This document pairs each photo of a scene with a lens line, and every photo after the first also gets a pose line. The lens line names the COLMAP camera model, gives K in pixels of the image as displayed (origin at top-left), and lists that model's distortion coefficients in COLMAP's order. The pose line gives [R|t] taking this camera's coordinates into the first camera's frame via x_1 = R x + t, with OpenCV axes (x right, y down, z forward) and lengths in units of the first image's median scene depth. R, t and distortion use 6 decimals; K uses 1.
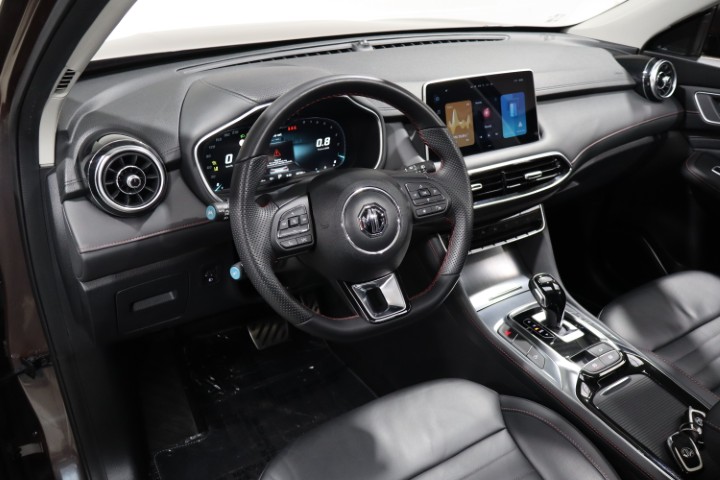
lens RADIAL K [[598.5, 0, 360.0], [0, 598.5, 240.0], [0, 0, 1]] dist [0.051321, -0.001690]
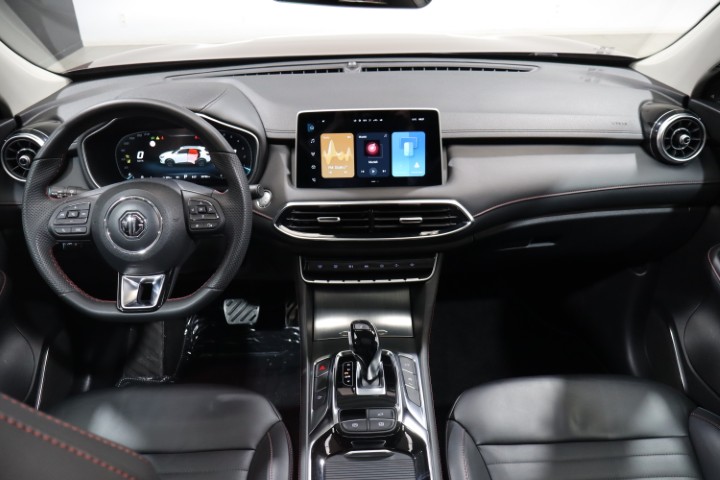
lens RADIAL K [[598.5, 0, 360.0], [0, 598.5, 240.0], [0, 0, 1]] dist [0.051321, -0.001690]
pose [[0.851086, 0.214026, -0.479422, 0.680810], [-0.208906, 0.975789, 0.064760, -0.121517], [0.481675, 0.045037, 0.875192, 0.136027]]
